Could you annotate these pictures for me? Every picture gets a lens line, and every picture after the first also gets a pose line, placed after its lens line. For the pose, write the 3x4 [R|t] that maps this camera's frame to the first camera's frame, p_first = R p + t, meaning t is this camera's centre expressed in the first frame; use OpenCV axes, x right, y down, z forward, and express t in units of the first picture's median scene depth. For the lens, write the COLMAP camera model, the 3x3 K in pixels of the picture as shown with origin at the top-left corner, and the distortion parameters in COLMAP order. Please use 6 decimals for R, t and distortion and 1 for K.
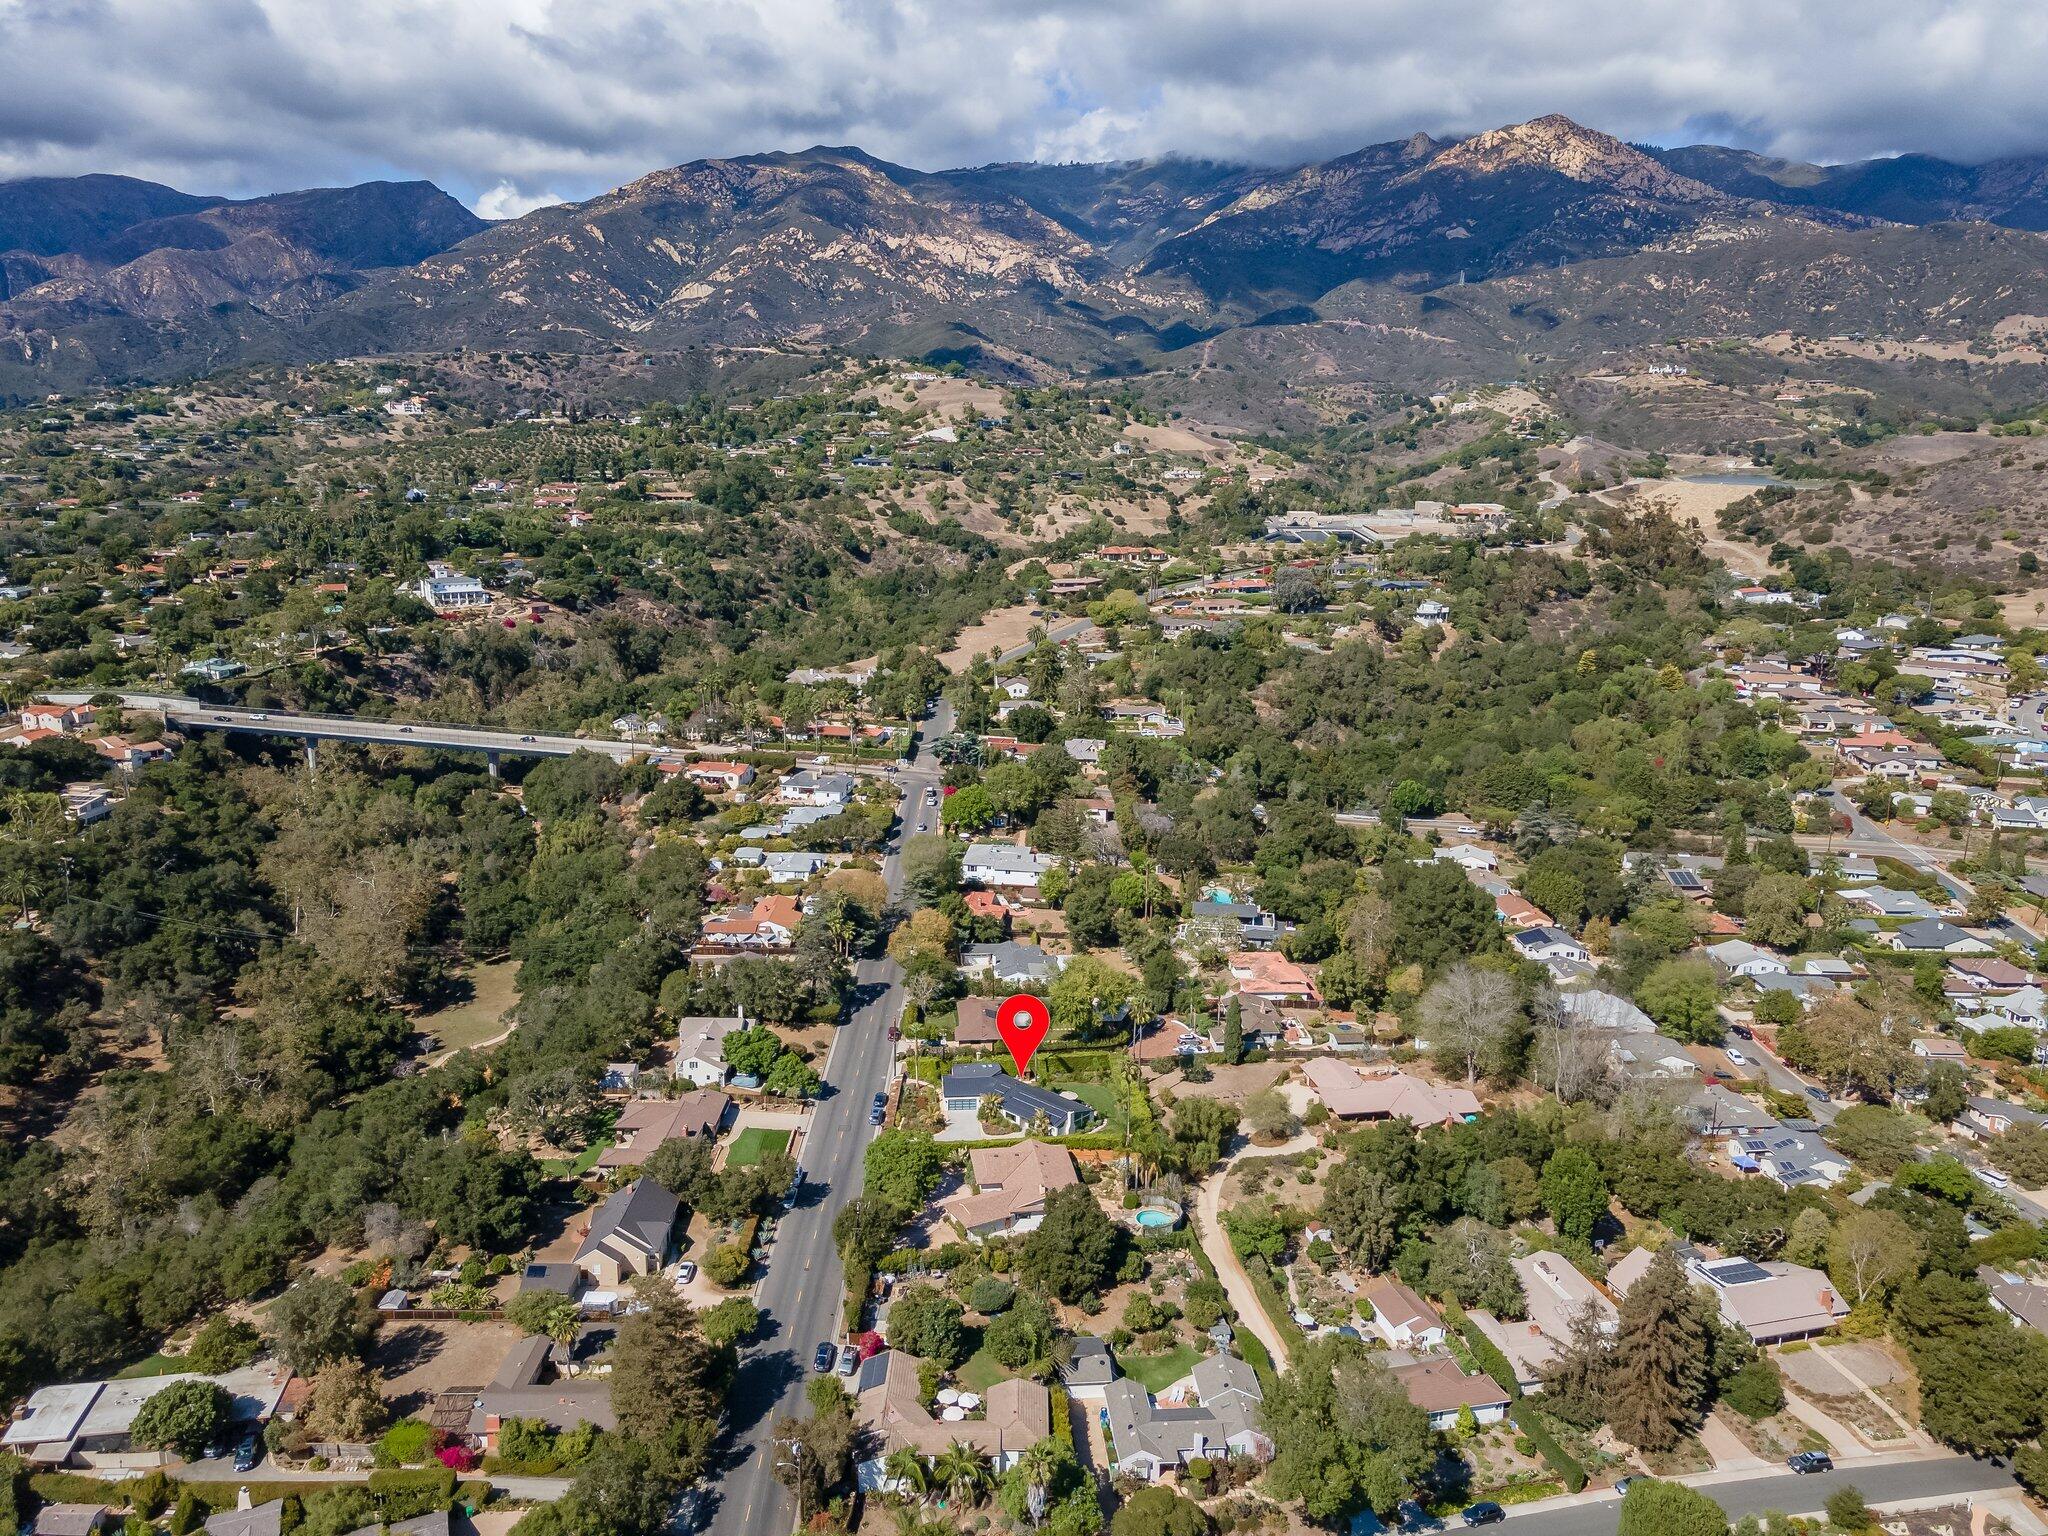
lens RADIAL K [[1457.1, 0, 1017.2], [0, 1457.1, 776.3], [0, 0, 1]] dist [0.043882, 0.001078]
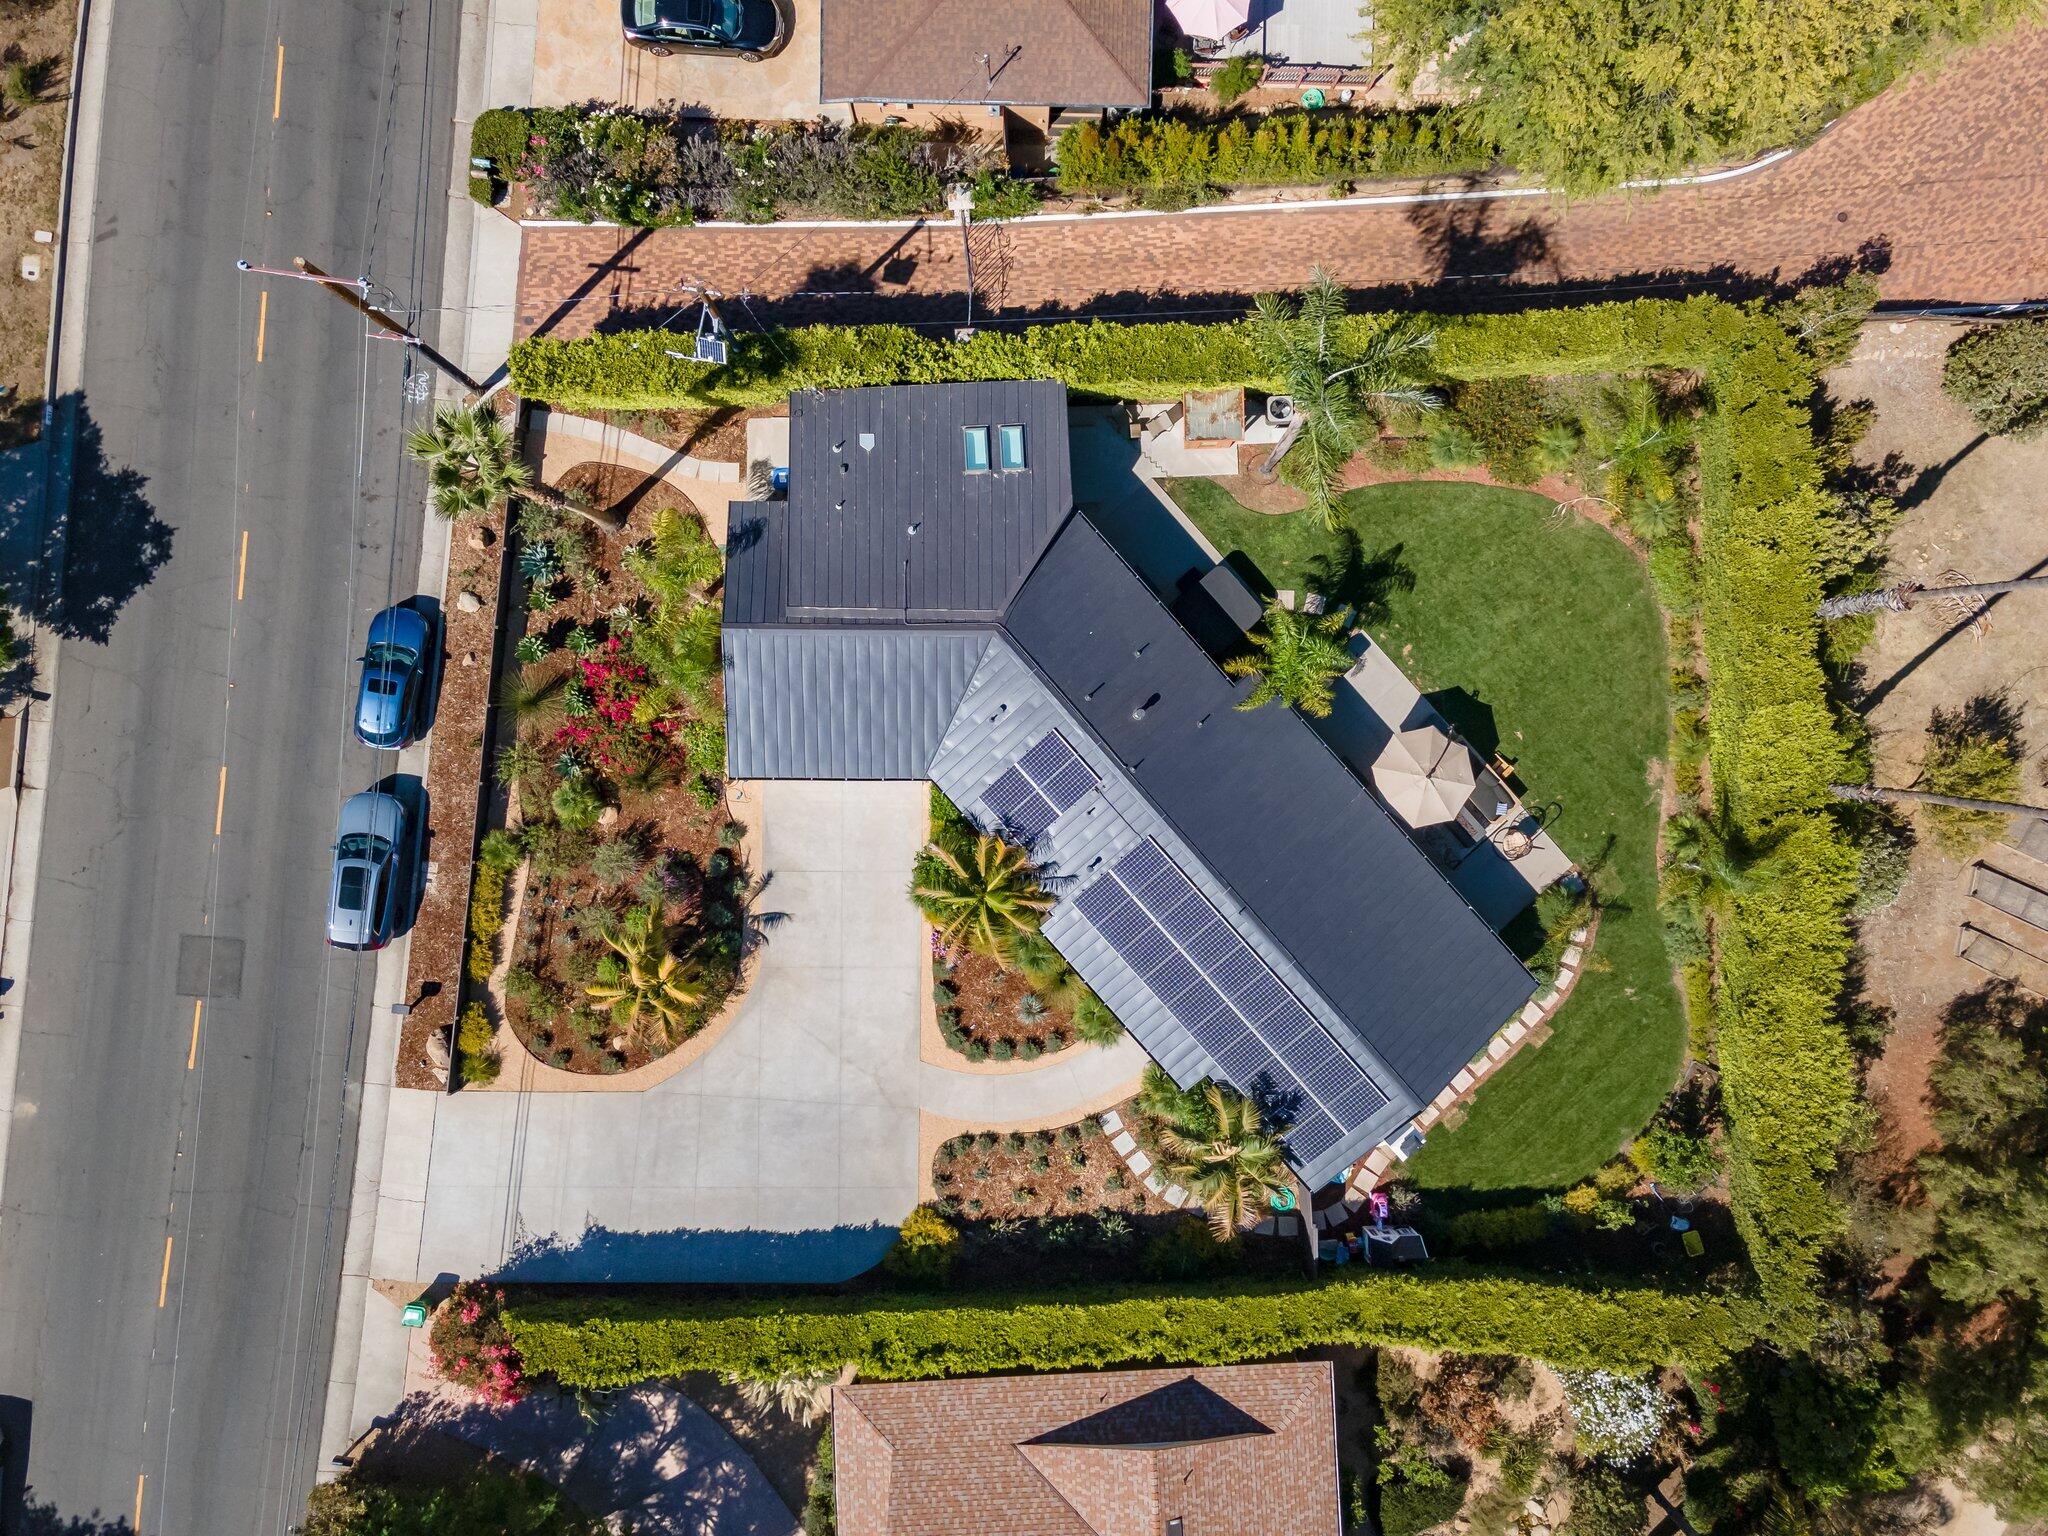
lens RADIAL K [[1457.1, 0, 1017.2], [0, 1457.1, 776.3], [0, 0, 1]] dist [0.043882, 0.001078]
pose [[0.994899, 0.100034, -0.012983, -0.001388], [-0.013434, 0.258952, 0.965797, 0.005172], [0.099975, -0.960696, 0.258975, 0.111260]]
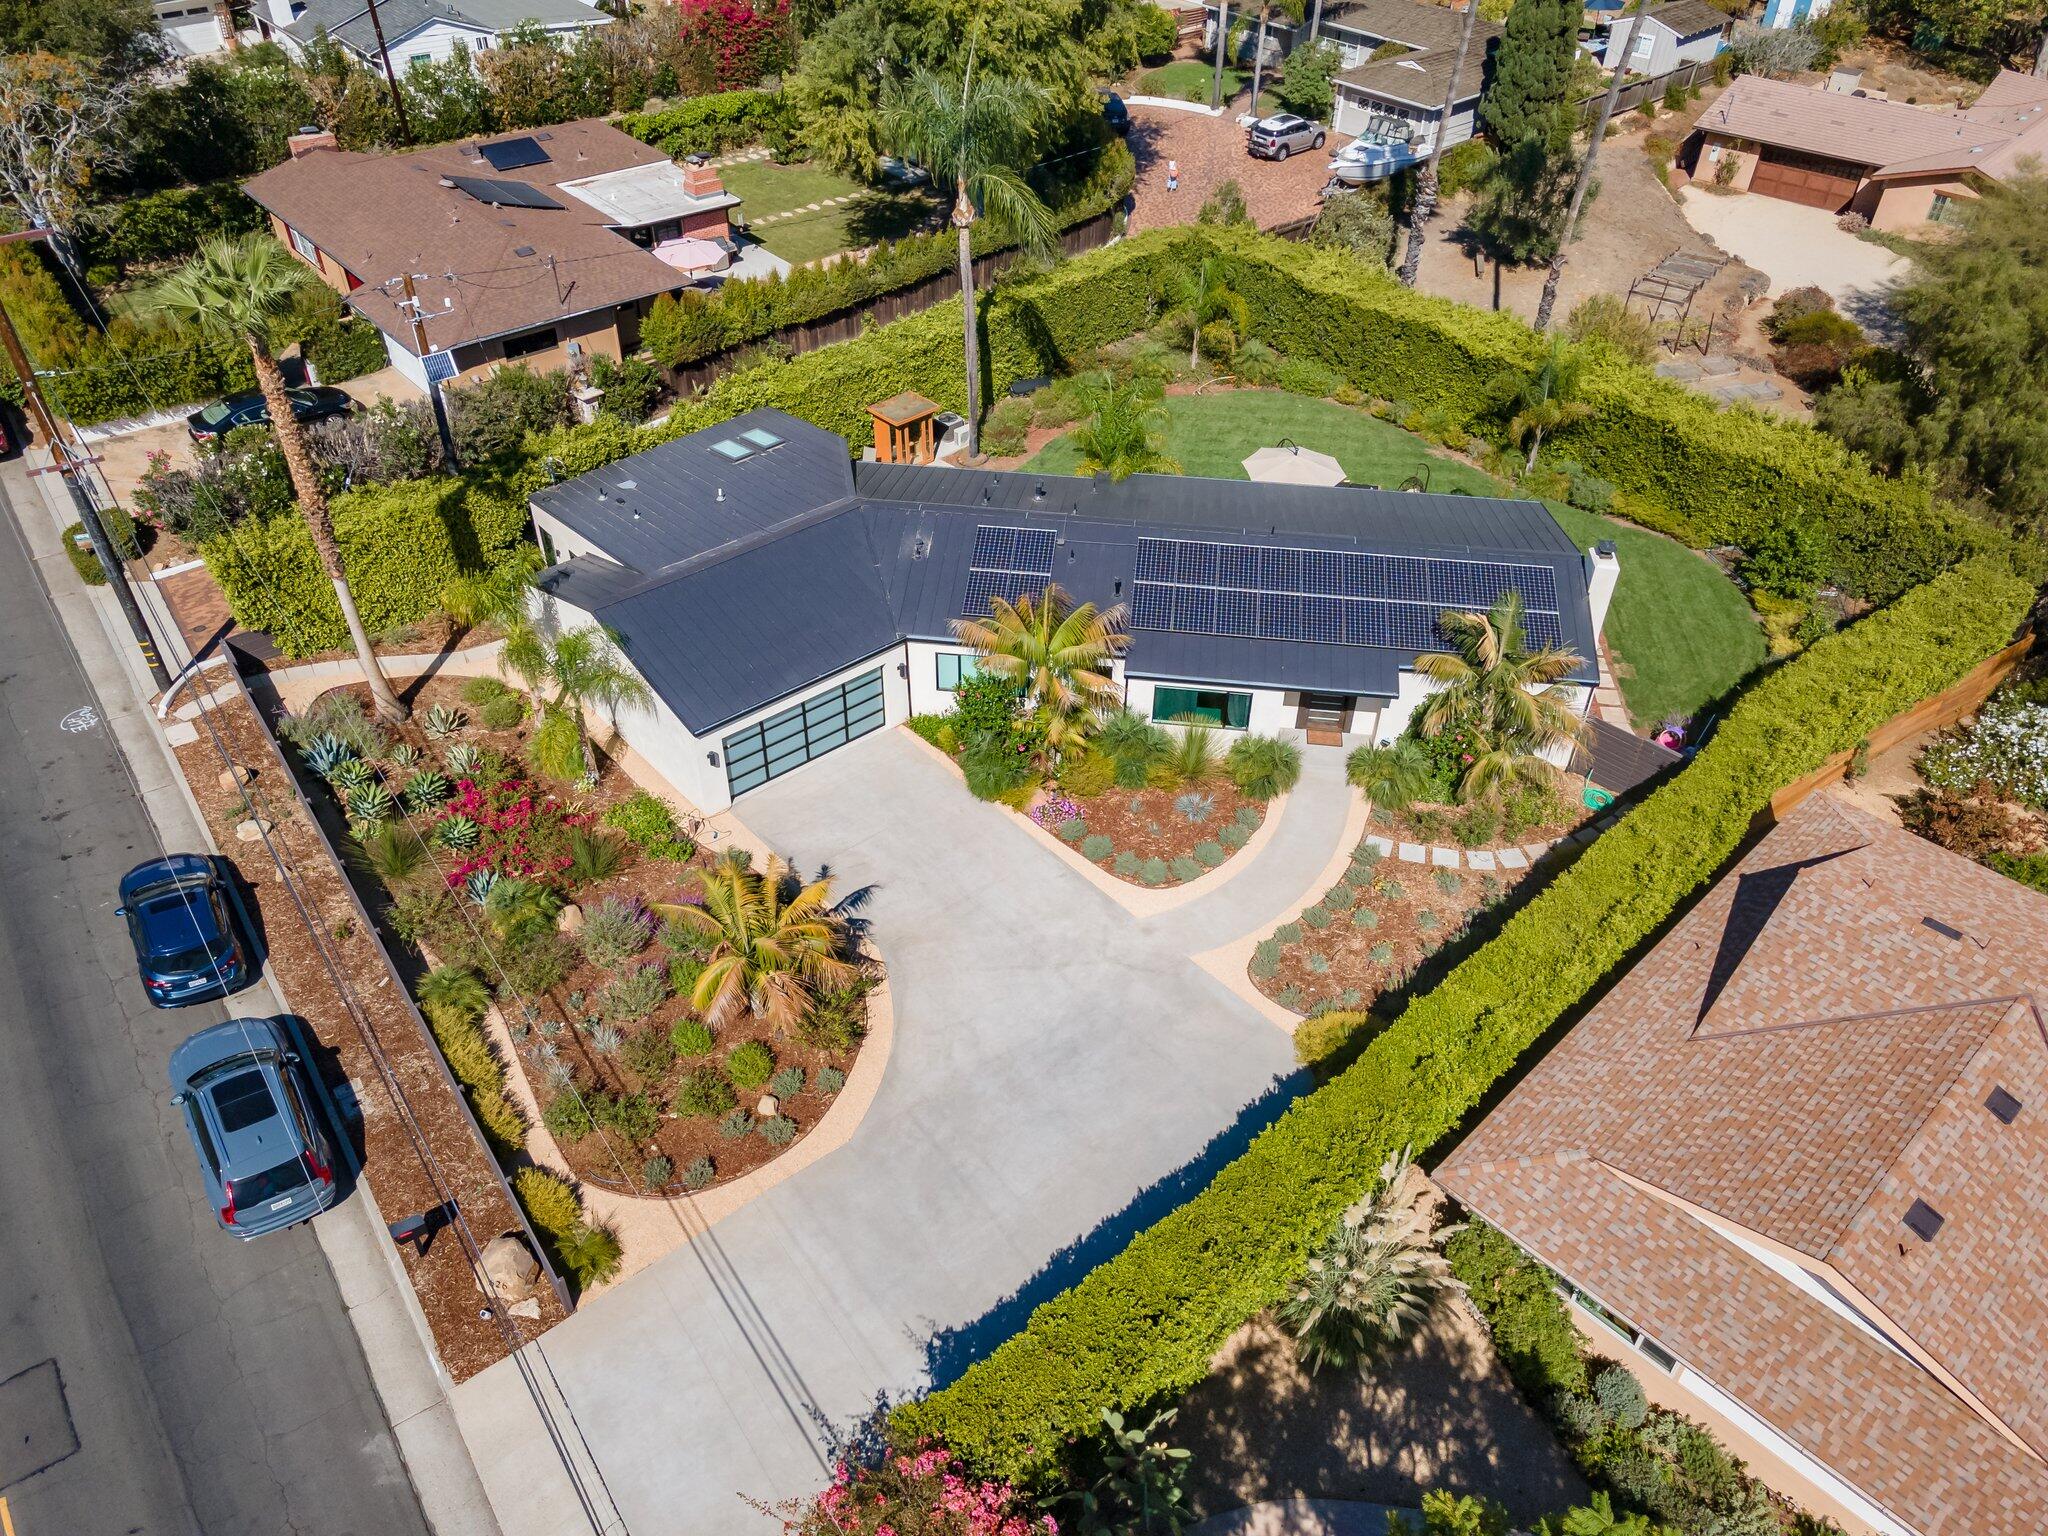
lens RADIAL K [[1457.1, 0, 1017.2], [0, 1457.1, 776.3], [0, 0, 1]] dist [0.043882, 0.001078]
pose [[0.817671, -0.368670, 0.442149, -0.010204], [0.126434, 0.864291, 0.486842, 0.018589], [-0.561630, -0.342174, 0.753319, 0.102117]]
